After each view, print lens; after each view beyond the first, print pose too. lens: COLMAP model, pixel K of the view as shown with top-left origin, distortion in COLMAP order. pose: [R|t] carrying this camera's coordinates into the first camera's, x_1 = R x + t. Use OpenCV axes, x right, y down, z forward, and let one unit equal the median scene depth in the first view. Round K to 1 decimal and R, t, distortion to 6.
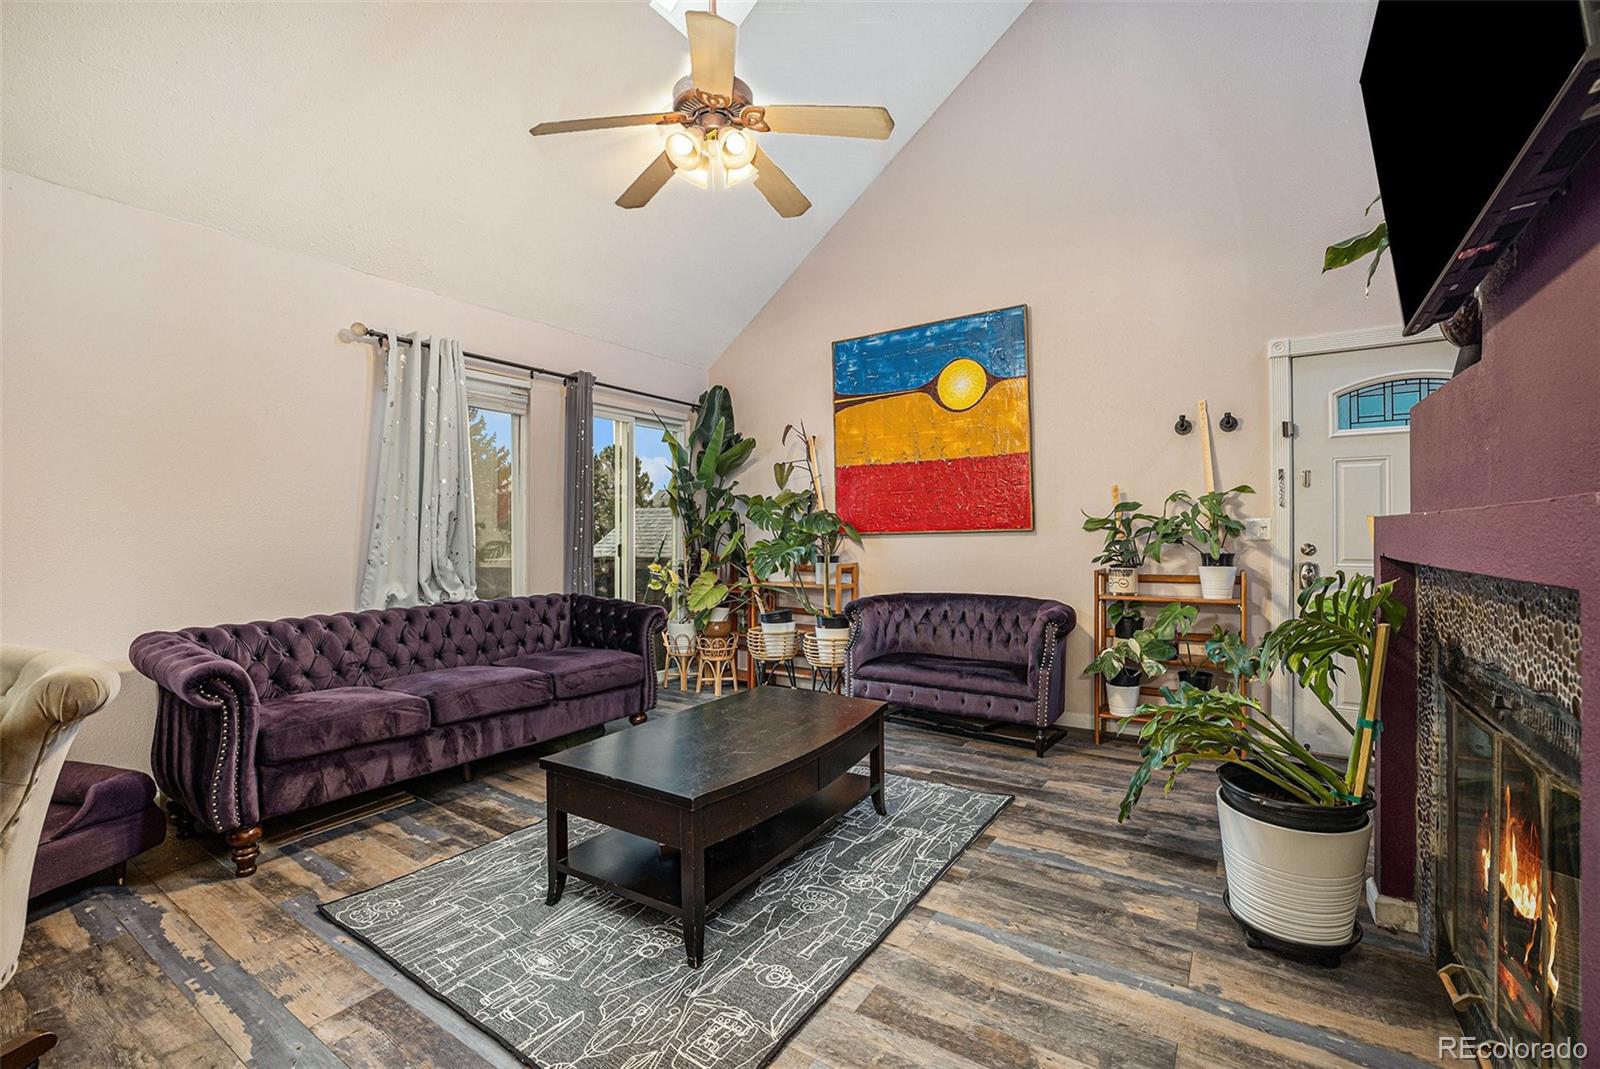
lens RADIAL K [[684.2, 0, 796.8], [0, 684.2, 519.4], [0, 0, 1]] dist [-0.032738, 0.000167]
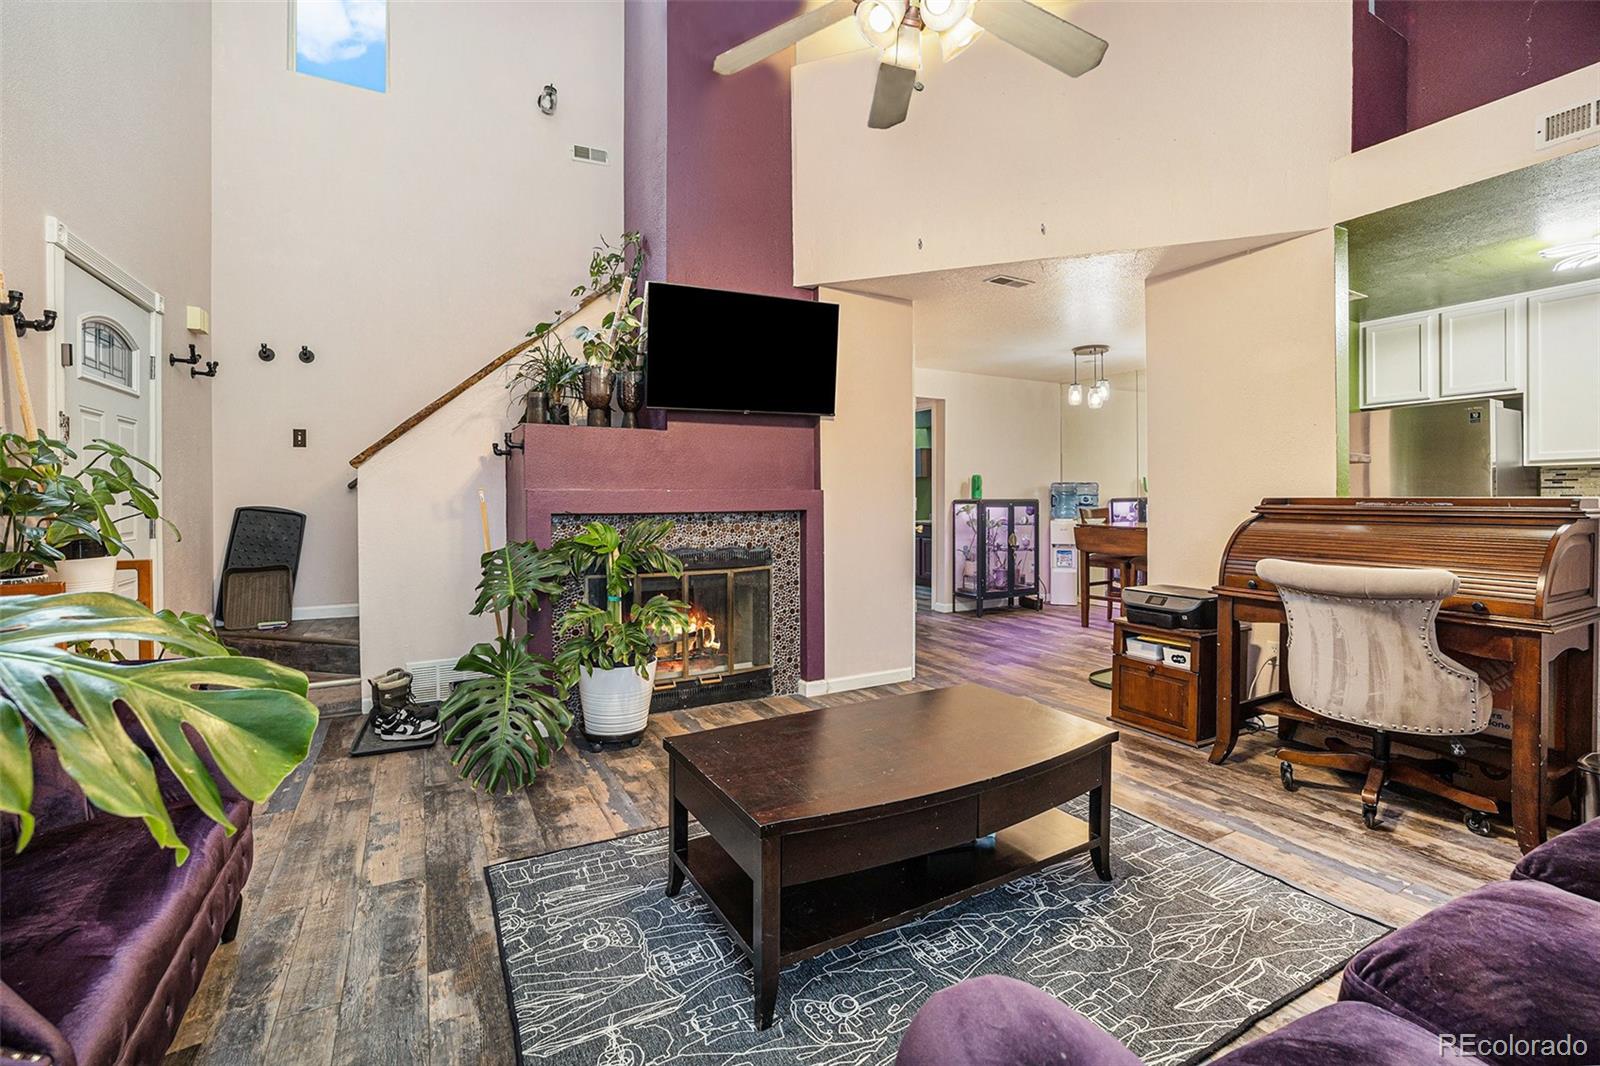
lens RADIAL K [[702.7, 0, 801.8], [0, 702.7, 506.7], [0, 0, 1]] dist [-0.034610, -0.000024]
pose [[-0.885397, -0.002593, 0.464828, -0.355402], [-0.002384, 0.999997, 0.001038, 0.028112], [-0.464829, -0.000189, -0.885401, 1.689588]]
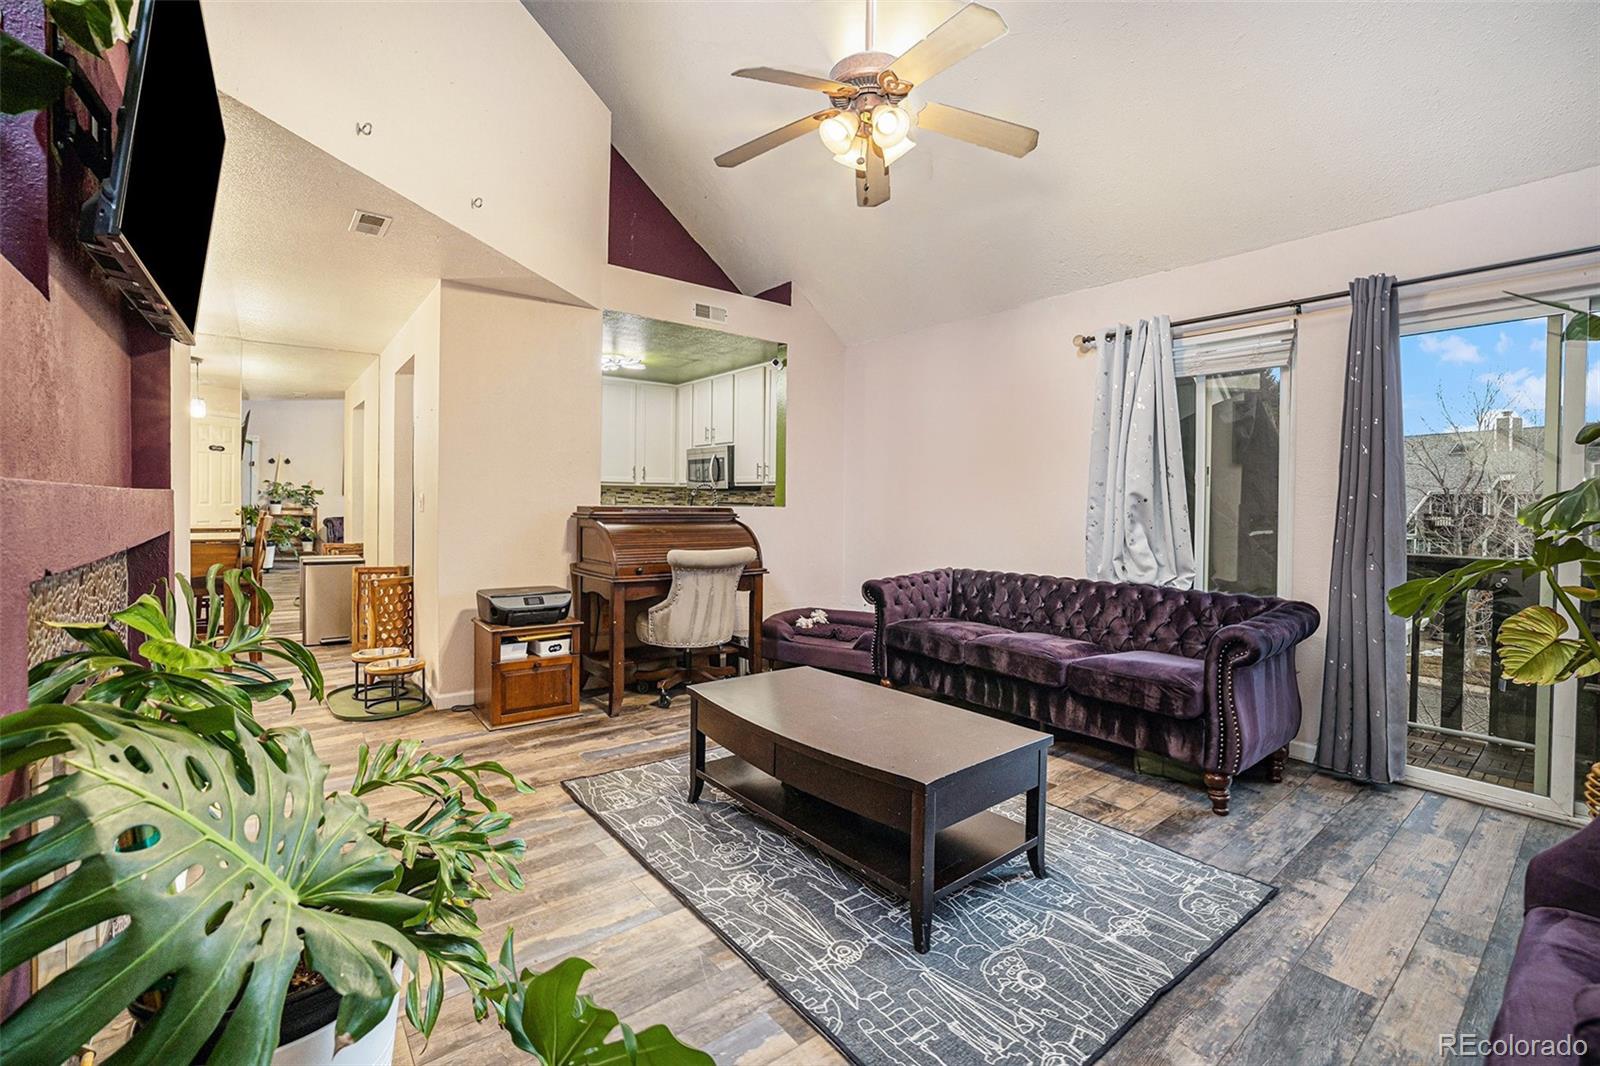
lens RADIAL K [[684.2, 0, 796.8], [0, 684.2, 517.9], [0, 0, 1]] dist [-0.032738, 0.000167]
pose [[-0.305151, 0.012150, -0.952226, 0.820034], [-0.001302, 0.999912, 0.013175, 0.015655], [0.952303, 0.005261, -0.305109, 1.153842]]
